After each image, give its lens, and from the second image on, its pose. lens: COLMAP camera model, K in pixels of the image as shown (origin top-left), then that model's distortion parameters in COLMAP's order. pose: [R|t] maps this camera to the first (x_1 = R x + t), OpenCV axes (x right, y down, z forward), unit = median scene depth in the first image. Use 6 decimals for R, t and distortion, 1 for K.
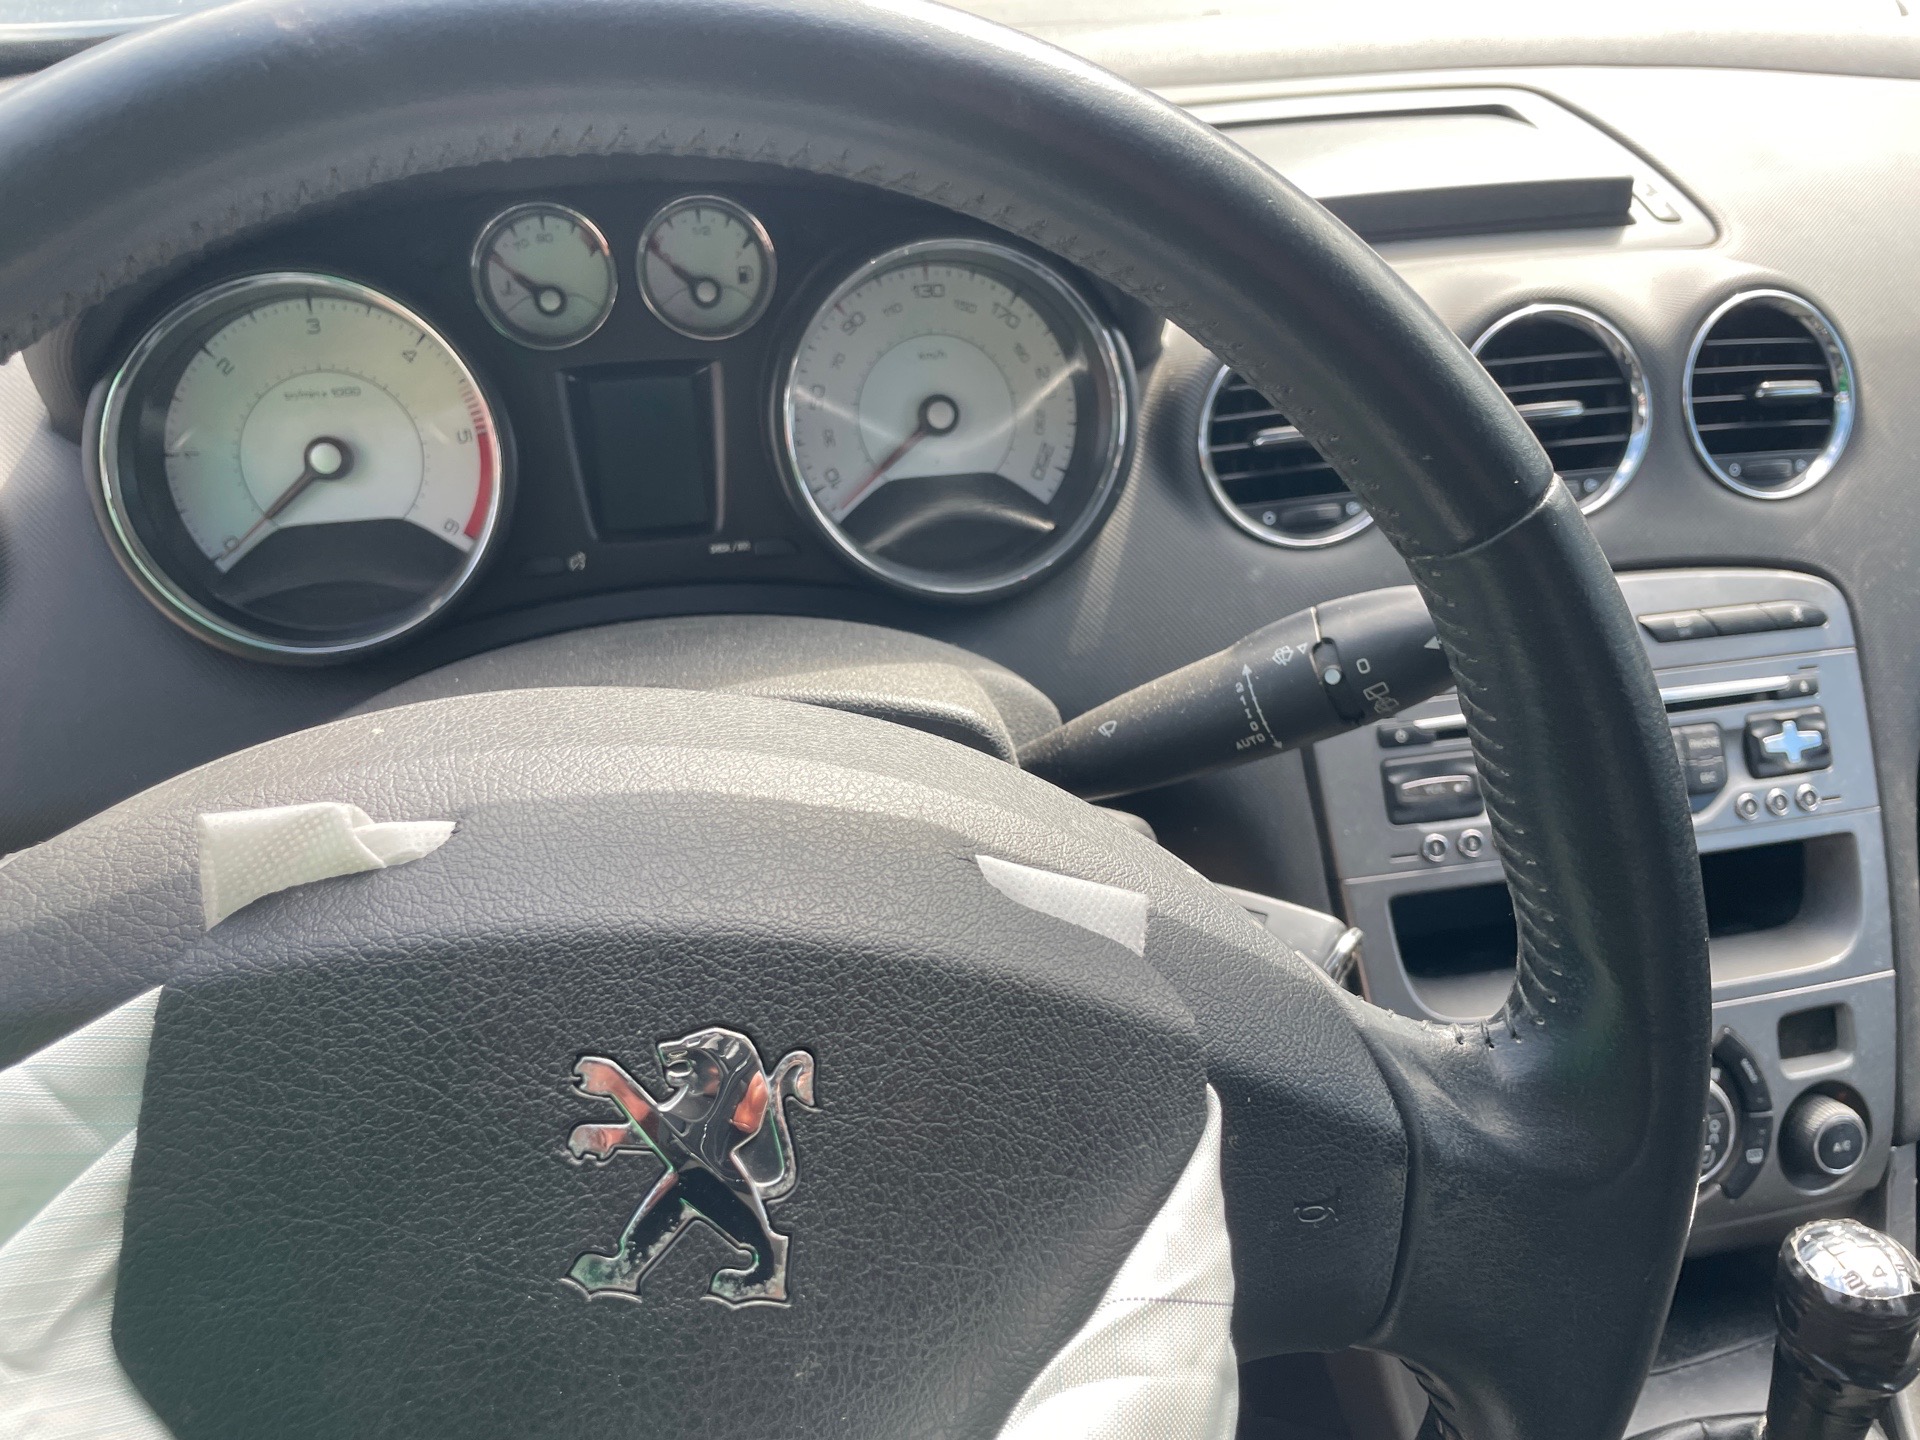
lens RADIAL K [[1455.6, 0, 939.5], [0, 1455.6, 712.5], [0, 0, 1]] dist [0.080947, -0.122856]
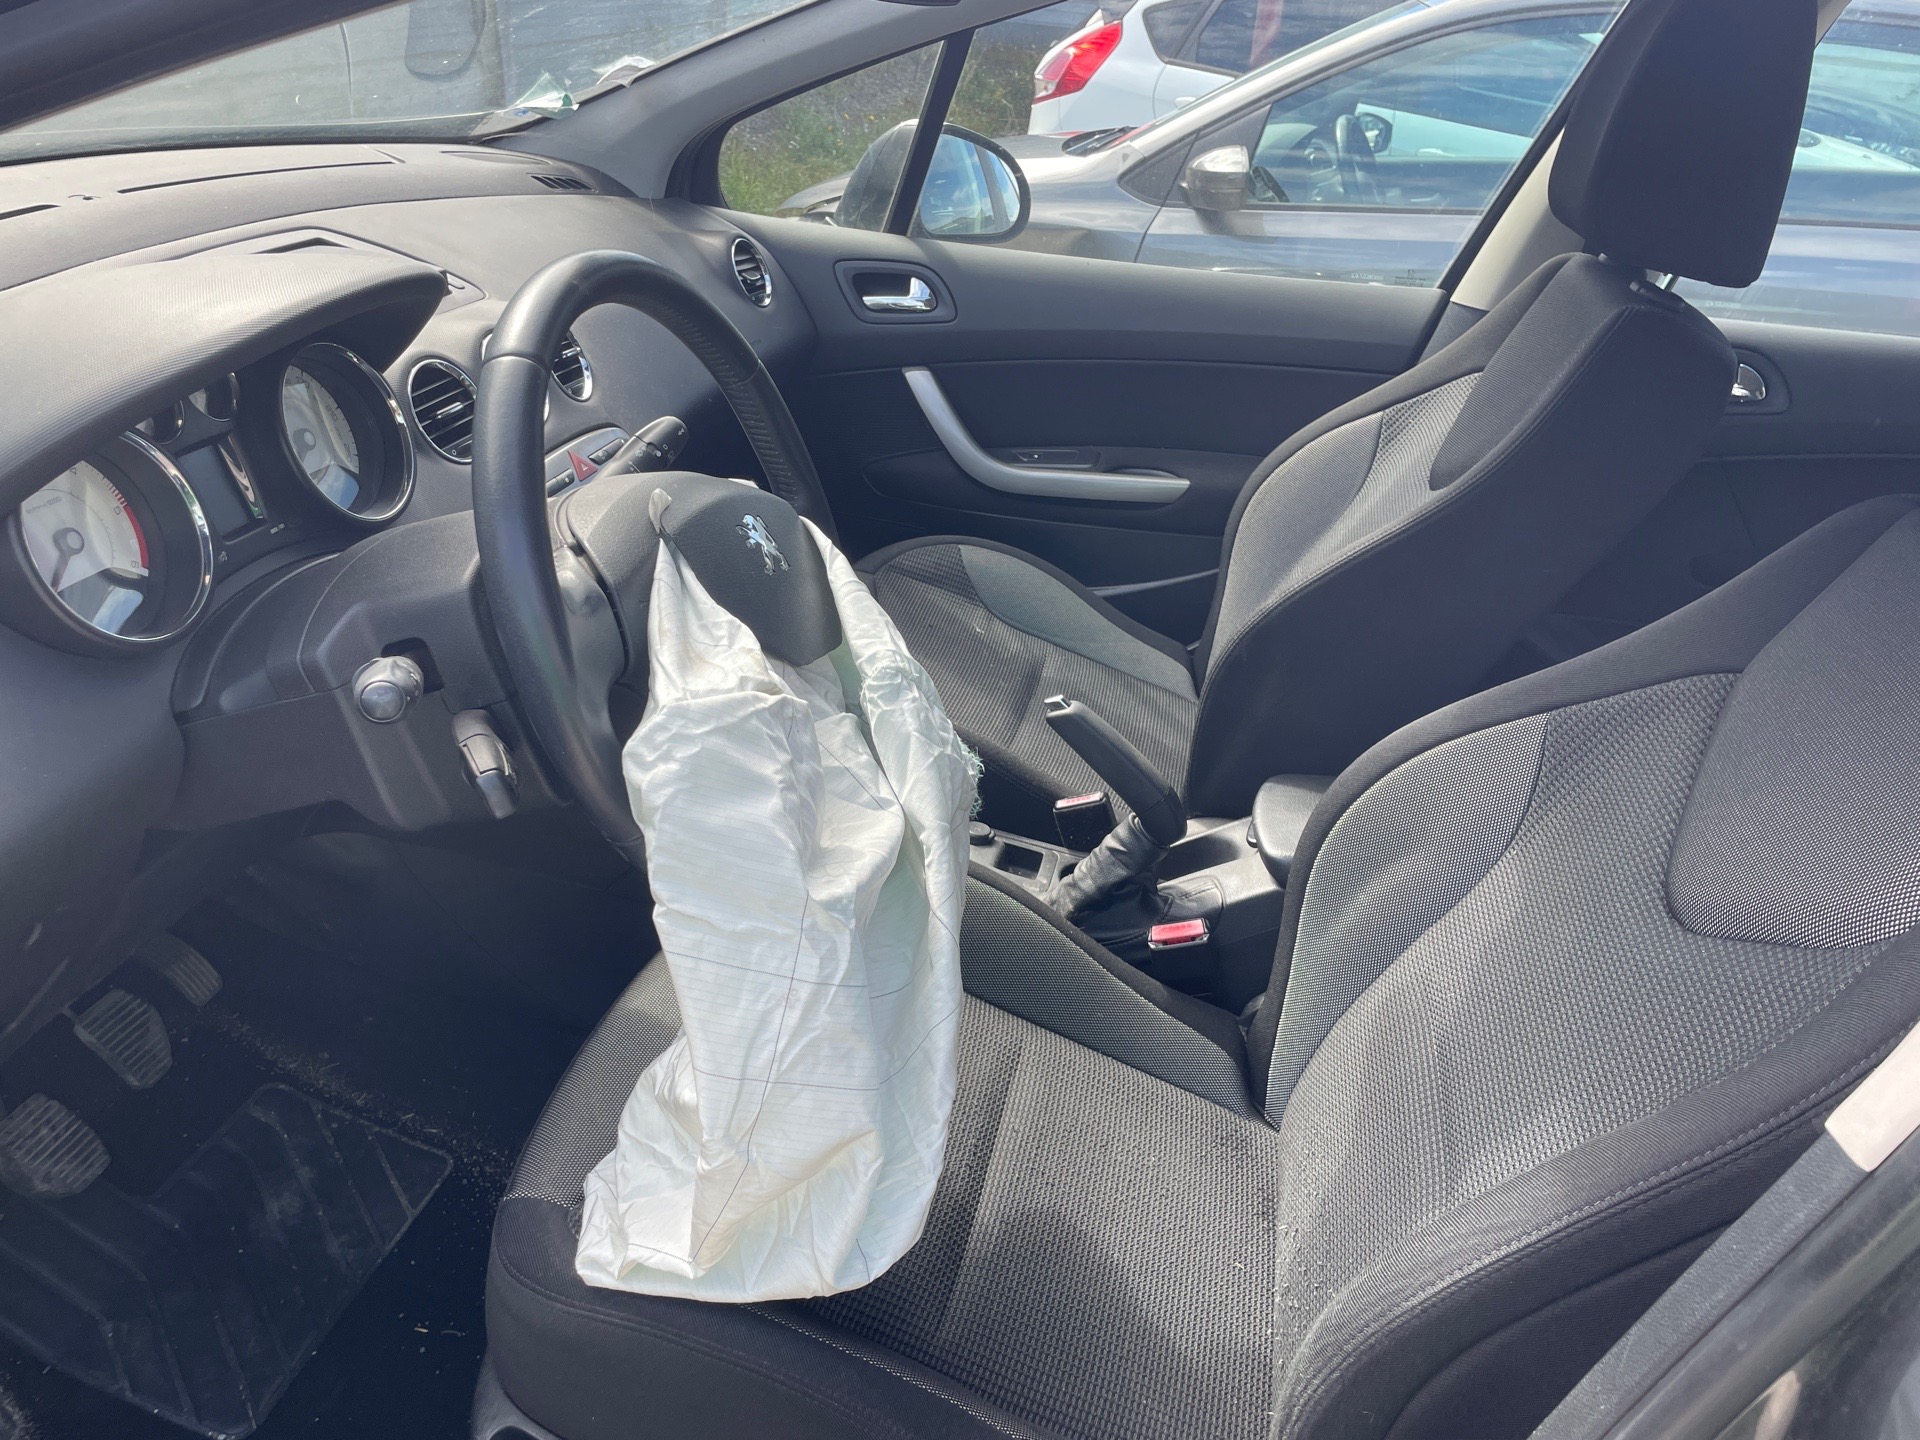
lens RADIAL K [[1463.9, 0, 977.0], [0, 1463.9, 710.9], [0, 0, 1]] dist [0.089585, -0.112413]
pose [[0.398455, -0.377550, 0.835876, -1.333965], [0.393072, 0.893706, 0.216297, 0.028558], [-0.828691, 0.242375, 0.504506, -0.553850]]
